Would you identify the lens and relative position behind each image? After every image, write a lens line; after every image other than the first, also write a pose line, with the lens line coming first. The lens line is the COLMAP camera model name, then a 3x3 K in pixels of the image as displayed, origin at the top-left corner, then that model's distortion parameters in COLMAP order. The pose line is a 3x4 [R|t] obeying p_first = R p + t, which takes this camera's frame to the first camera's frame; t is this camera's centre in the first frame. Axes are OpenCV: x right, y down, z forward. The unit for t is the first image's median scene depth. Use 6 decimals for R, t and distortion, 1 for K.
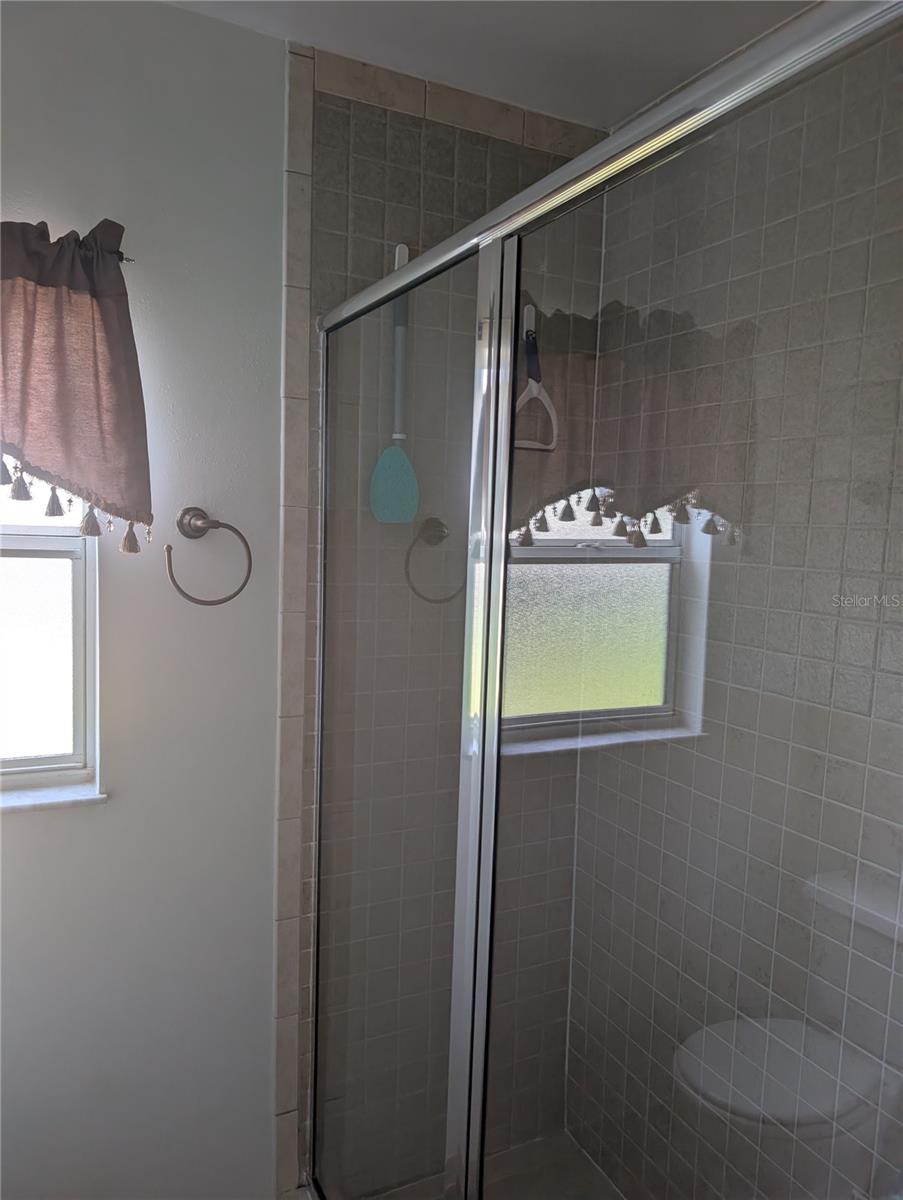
lens RADIAL K [[871.1, 0, 459.4], [0, 871.1, 607.1], [0, 0, 1]] dist [0.028178, -0.032535]
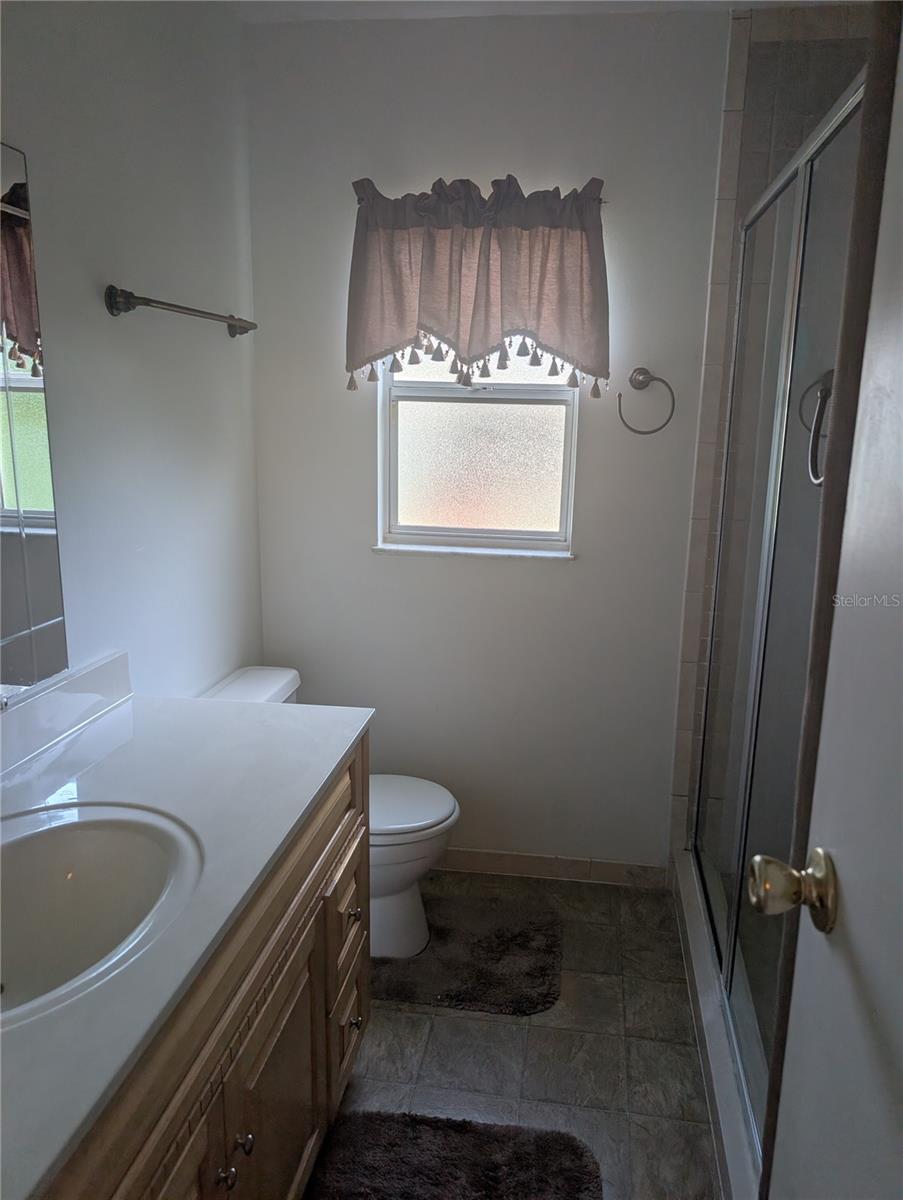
lens RADIAL K [[871.1, 0, 447.0], [0, 871.1, 600.0], [0, 0, 1]] dist [0.028178, -0.032535]
pose [[0.808039, 0.108717, -0.579010, 0.357421], [-0.045556, 0.991413, 0.122576, 0.118208], [0.587364, -0.072669, 0.806053, -0.445833]]
